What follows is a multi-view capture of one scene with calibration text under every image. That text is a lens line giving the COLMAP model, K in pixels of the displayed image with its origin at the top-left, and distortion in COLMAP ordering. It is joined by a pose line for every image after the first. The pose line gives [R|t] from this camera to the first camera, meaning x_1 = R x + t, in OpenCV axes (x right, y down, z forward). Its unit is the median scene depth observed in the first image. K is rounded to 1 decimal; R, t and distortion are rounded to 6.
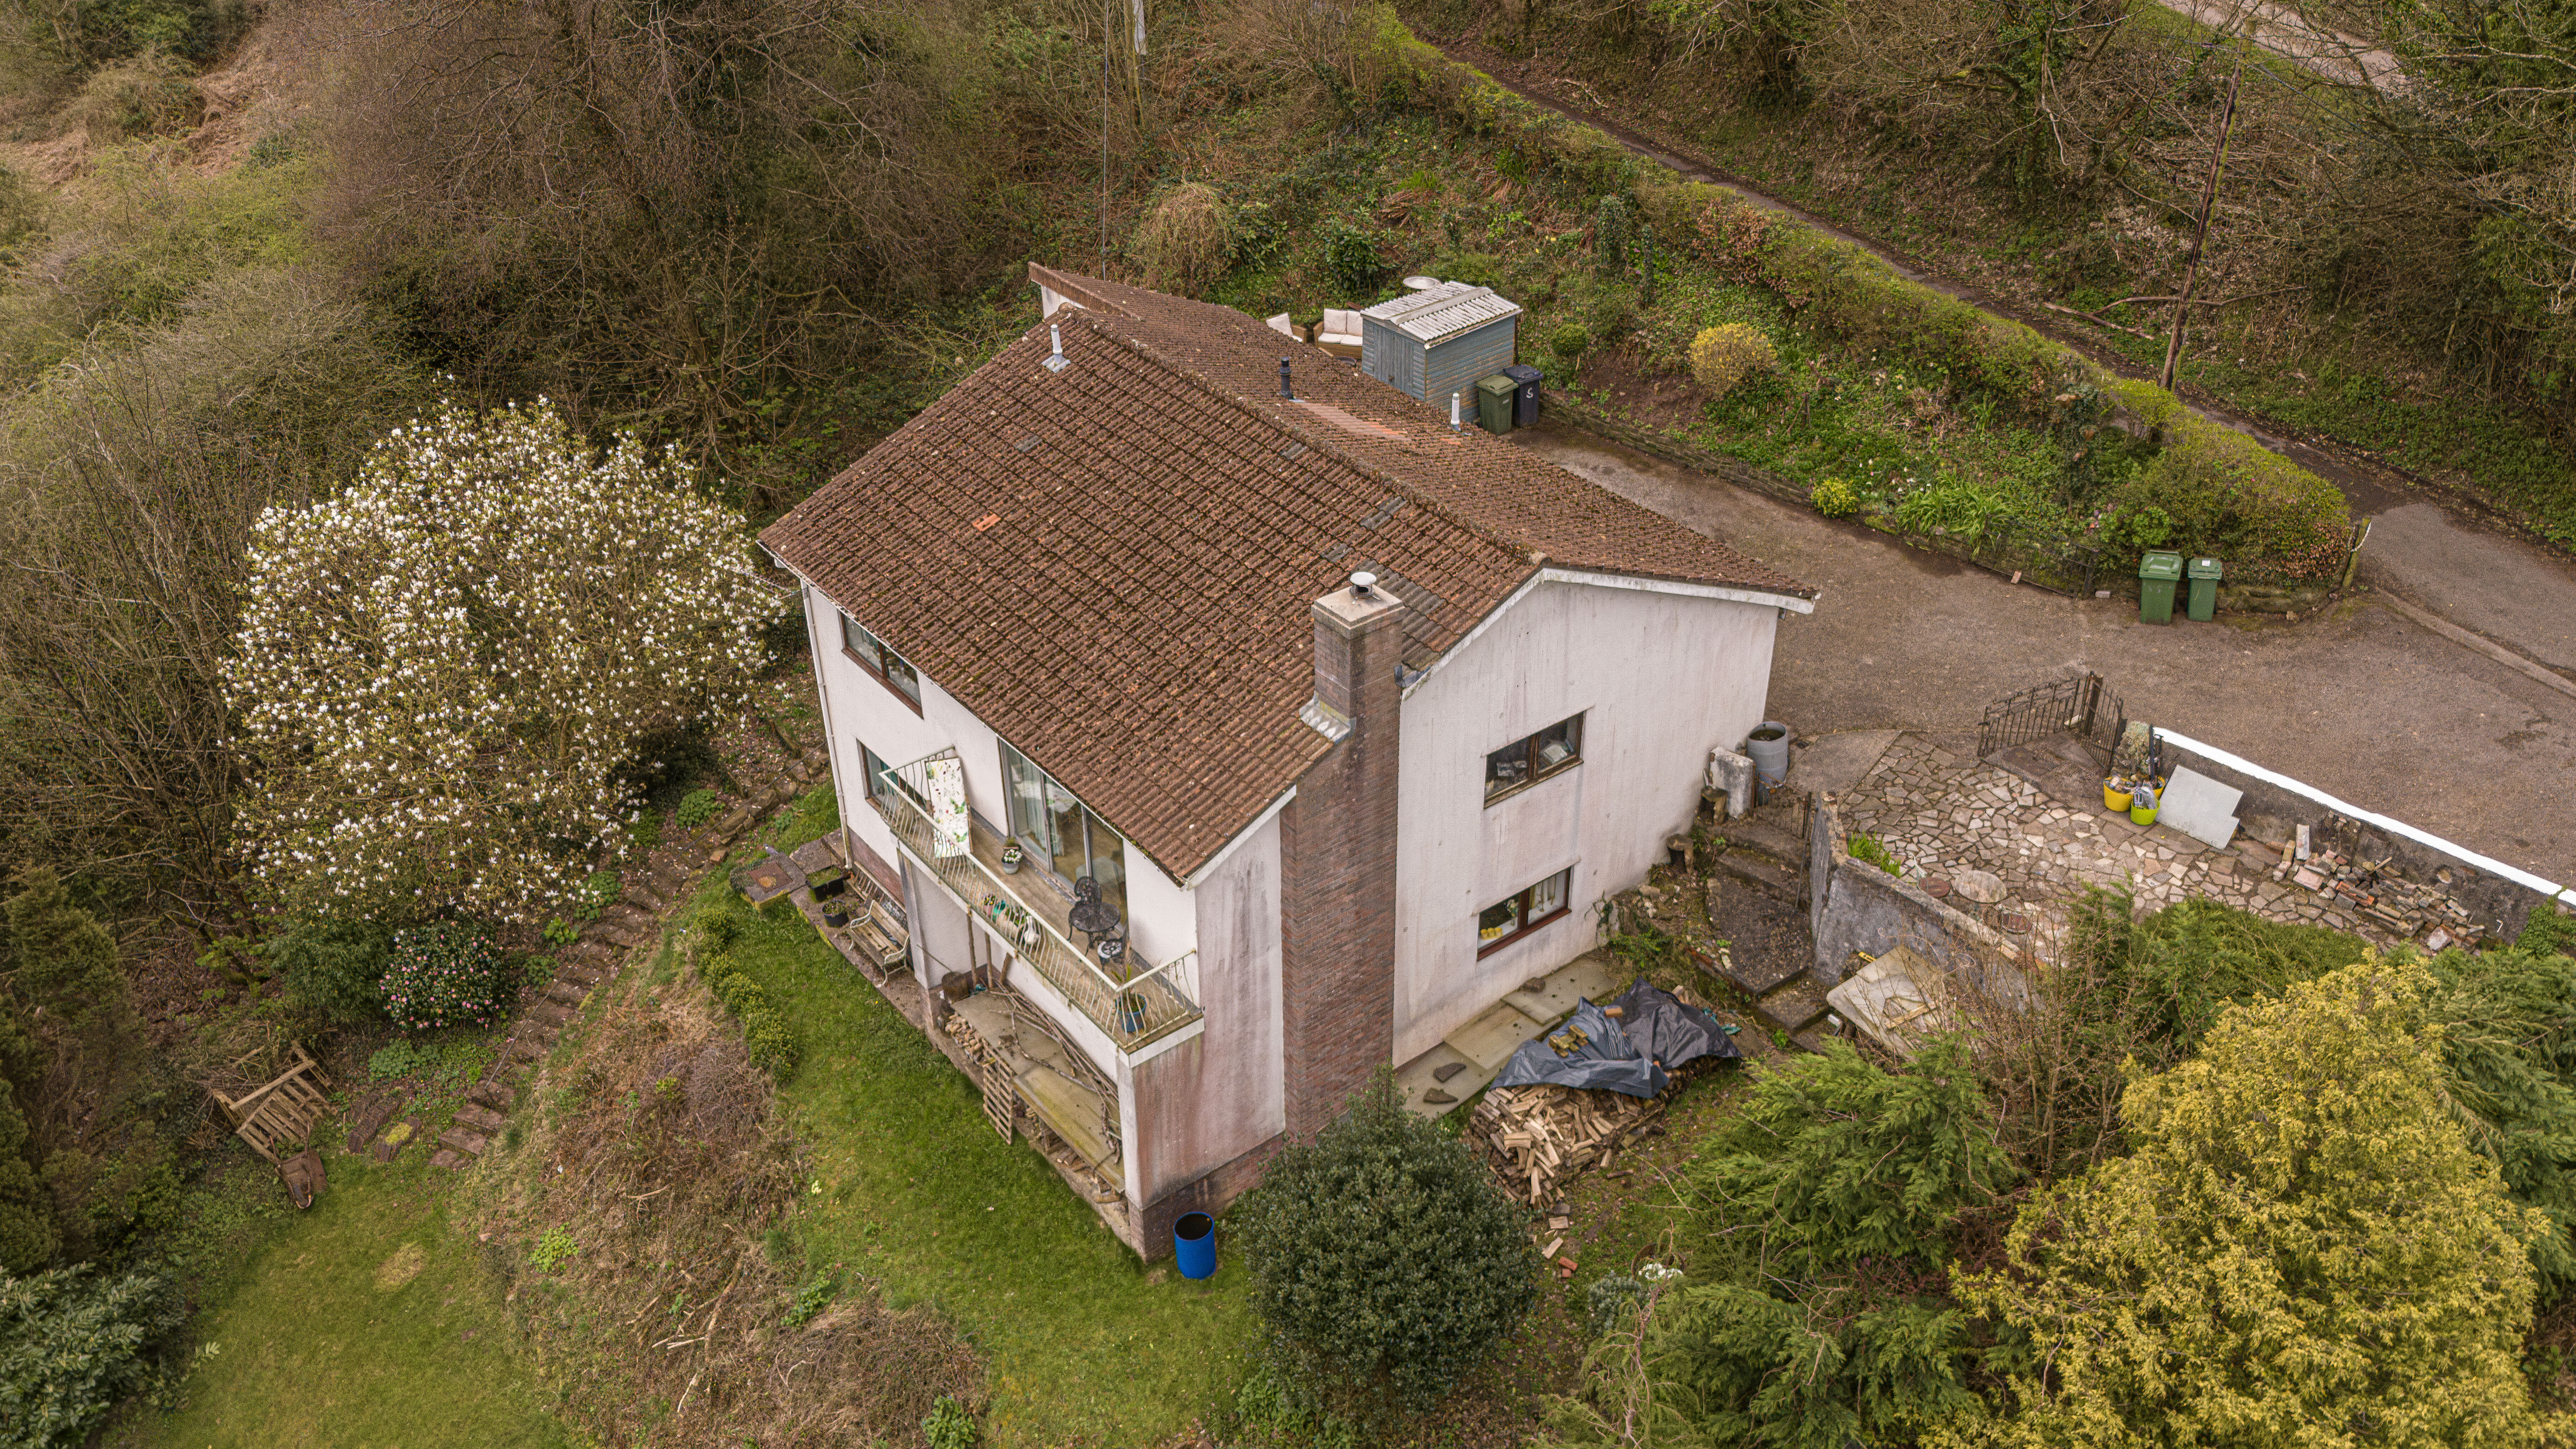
lens RADIAL K [[1953.7, 0, 1335.9], [0, 1953.7, 736.9], [0, 0, 1]] dist [0.028161, -0.005215]
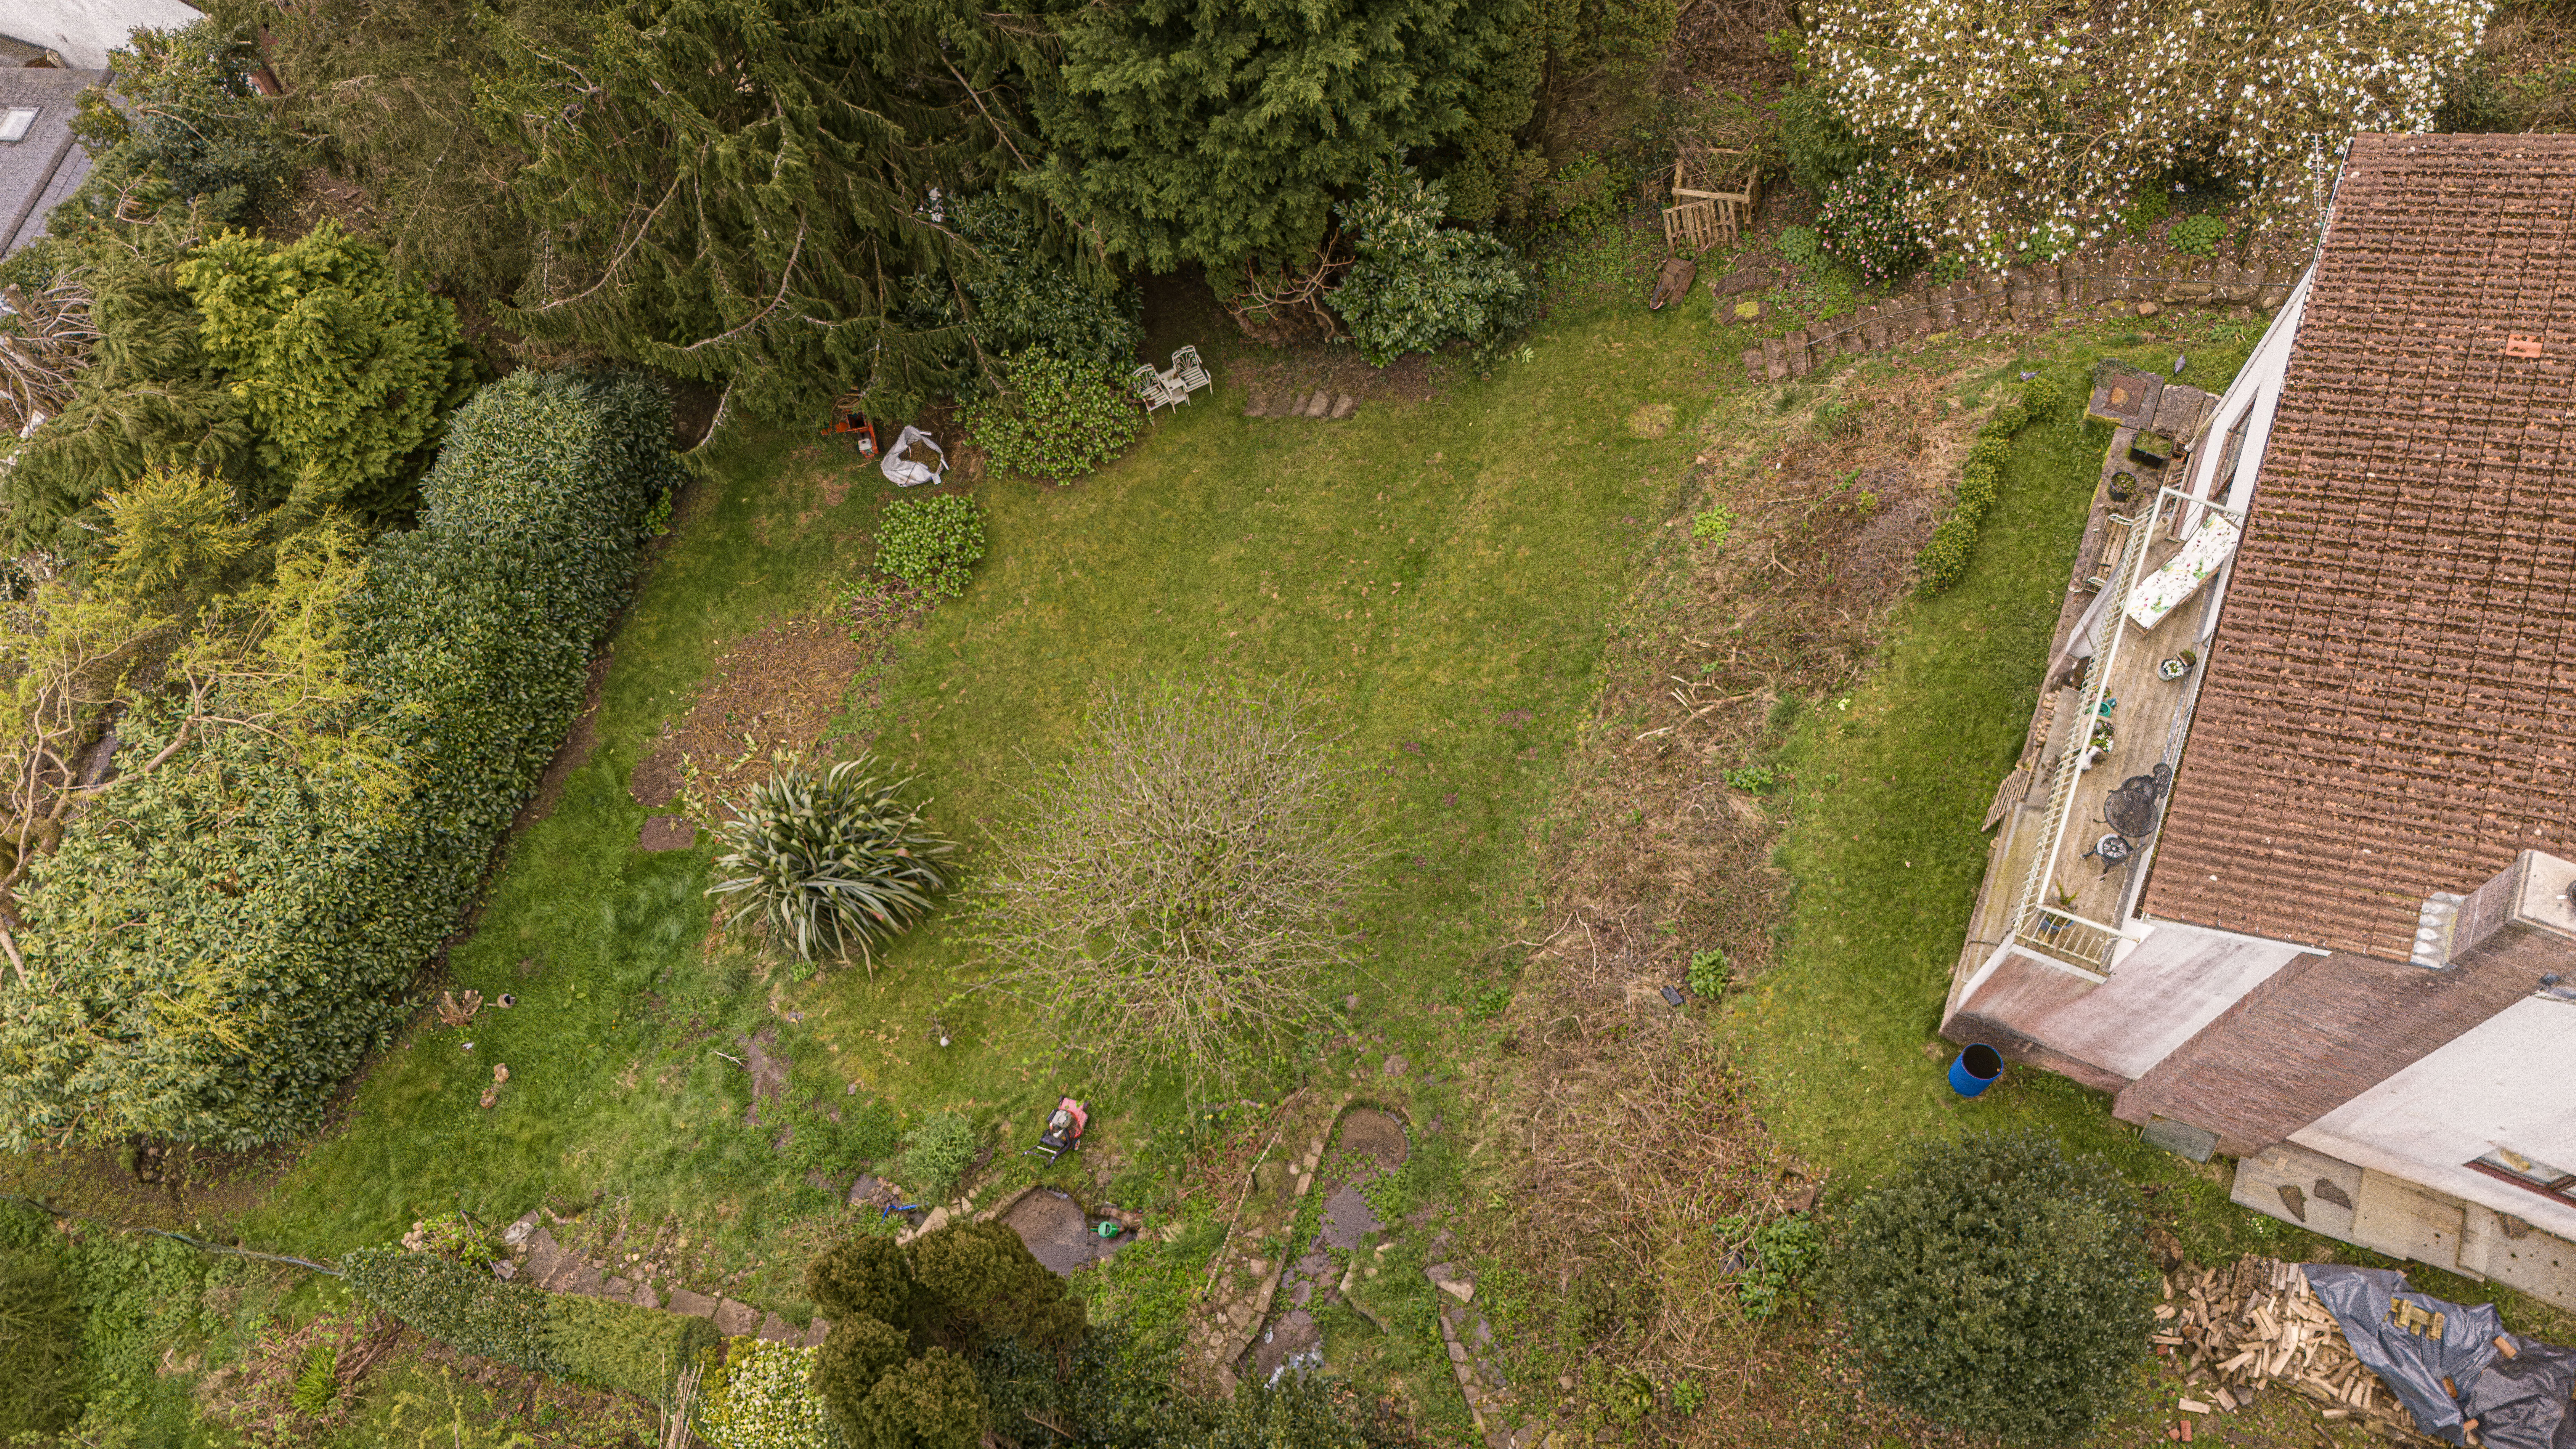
lens RADIAL K [[1963.8, 0, 1371.8], [0, 1963.8, 781.5], [0, 0, 1]] dist [0.035649, -0.008642]
pose [[0.480765, 0.797843, -0.363746, 0.025660], [-0.477876, 0.586218, 0.654204, -0.300546], [0.735187, -0.140692, 0.663104, 0.118350]]
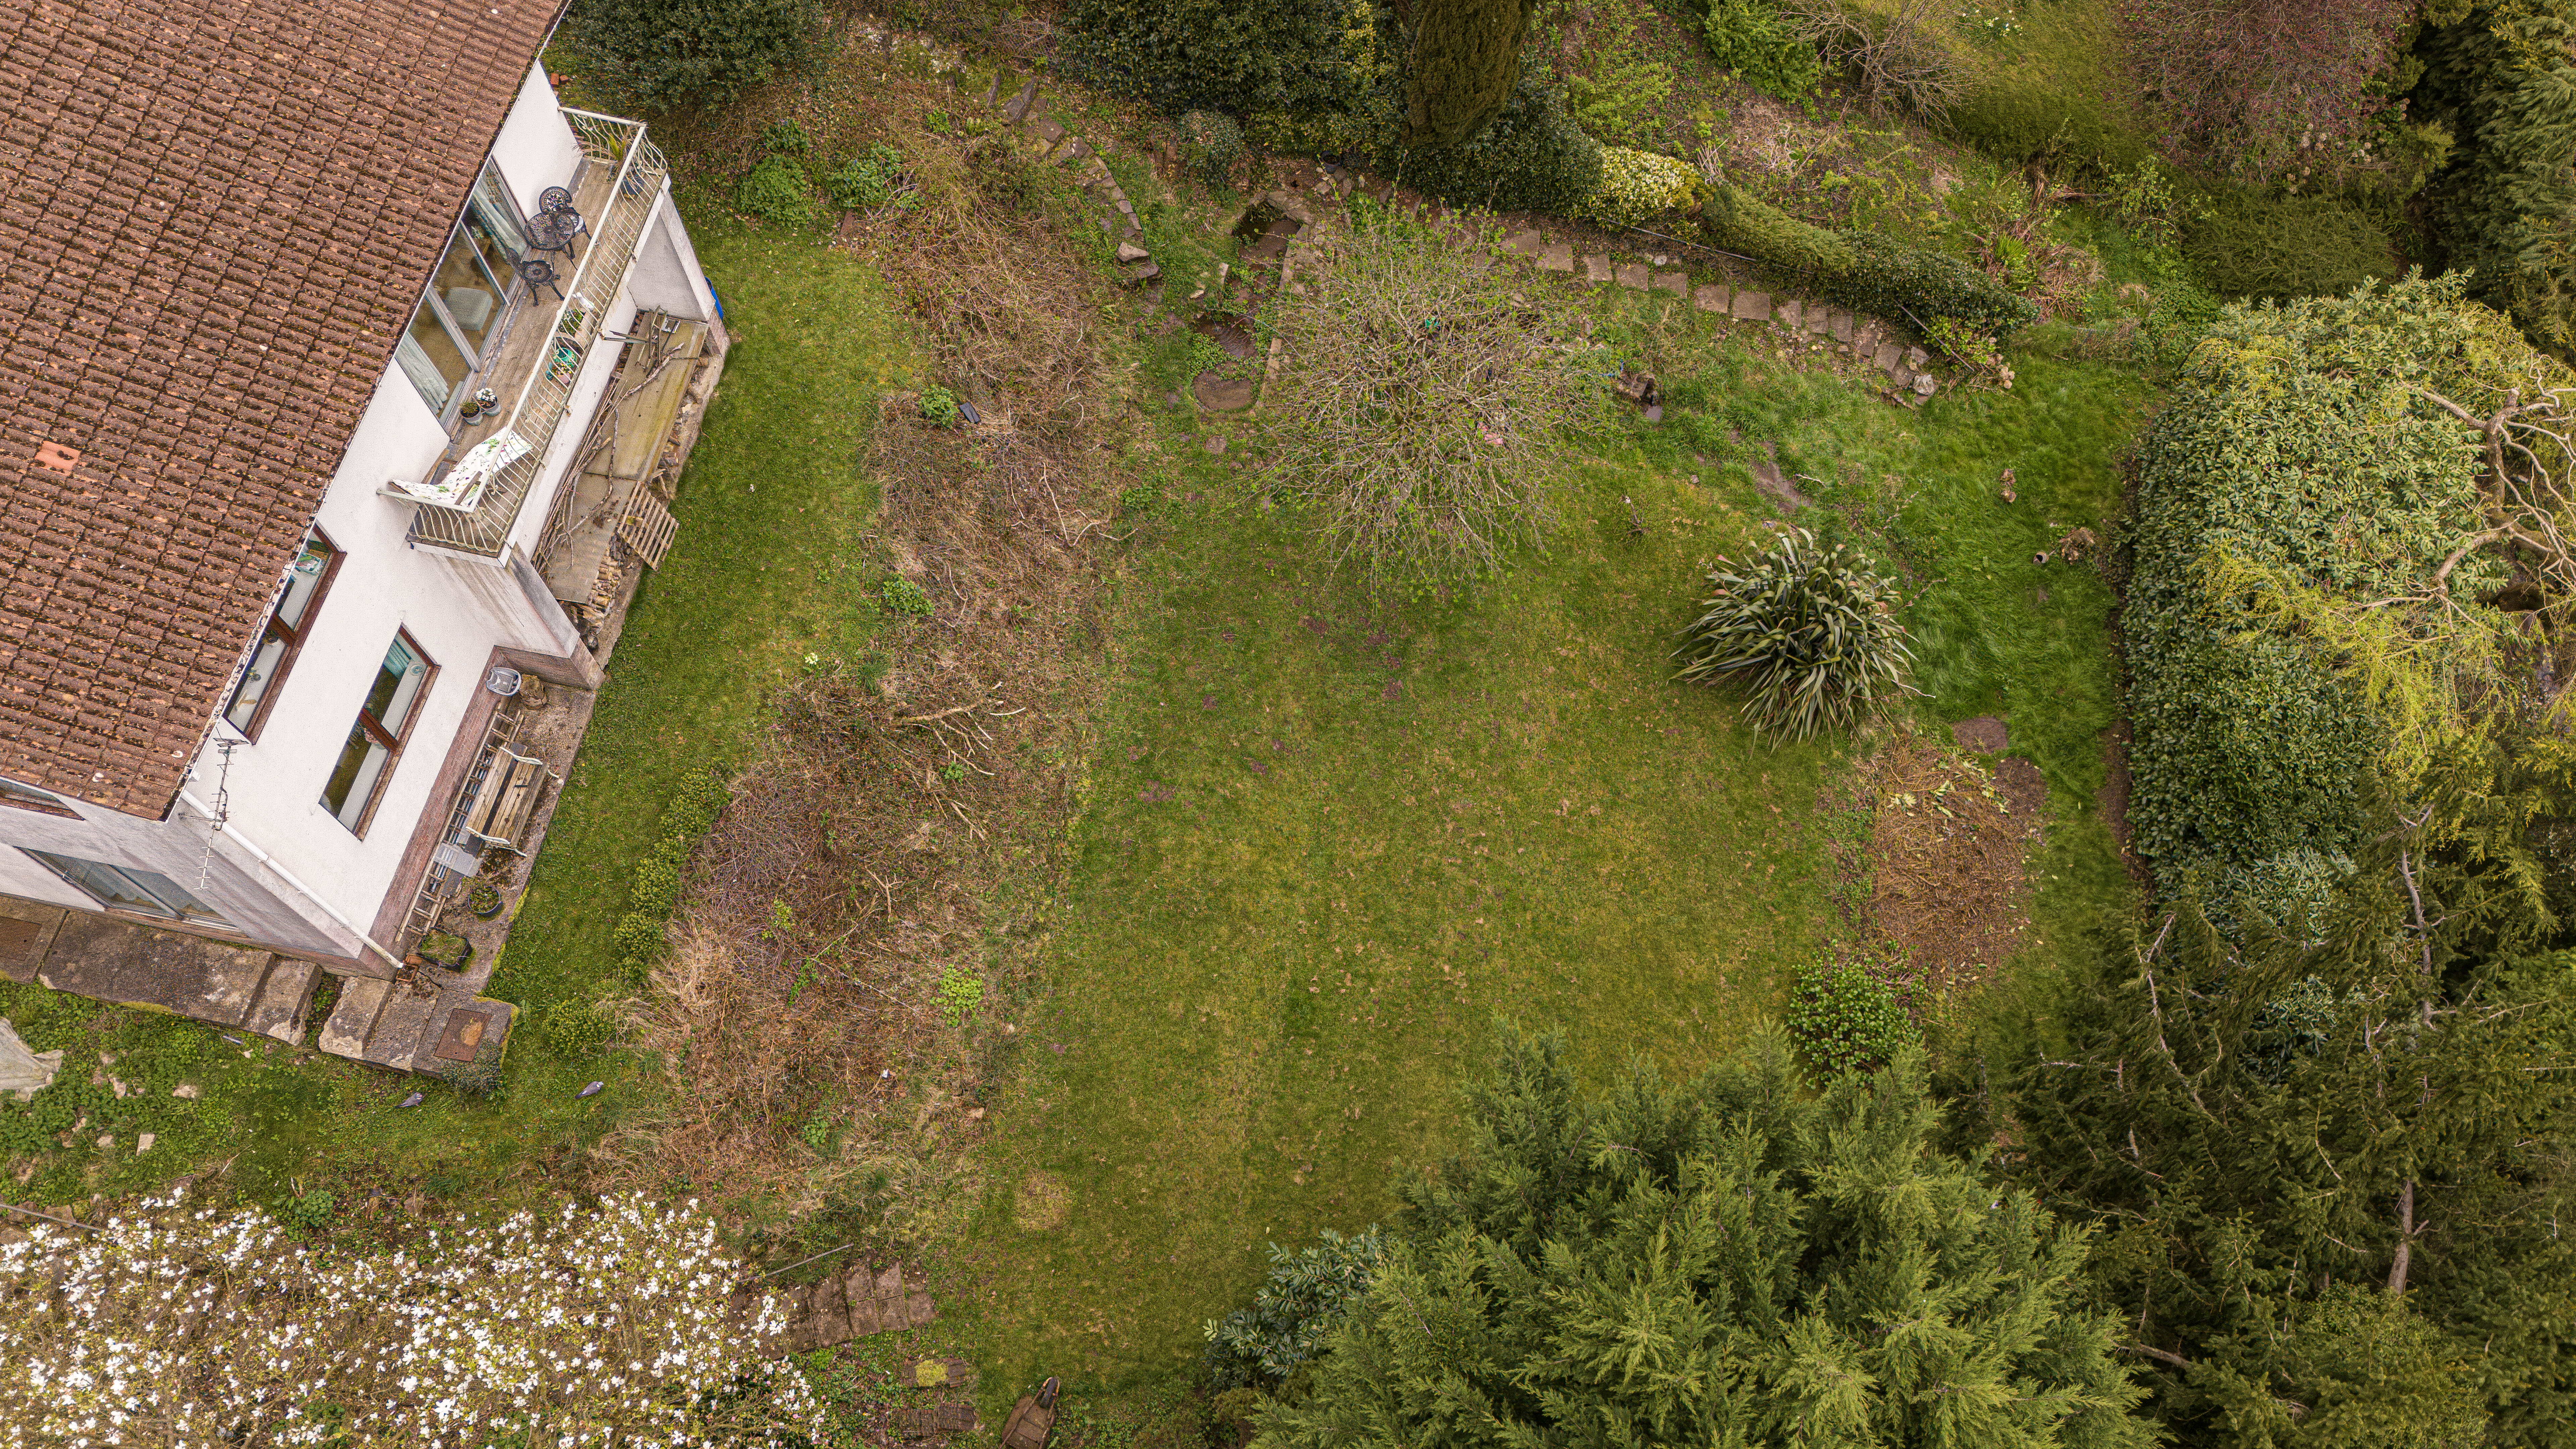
lens RADIAL K [[1944.3, 0, 1336.2], [0, 1944.3, 726.5], [0, 0, 1]] dist [0.107882, -0.103243]
pose [[-0.642970, -0.705165, 0.298884, -0.753554], [0.391372, 0.032937, 0.919643, -0.581114], [-0.658344, 0.708278, 0.254804, 0.579143]]
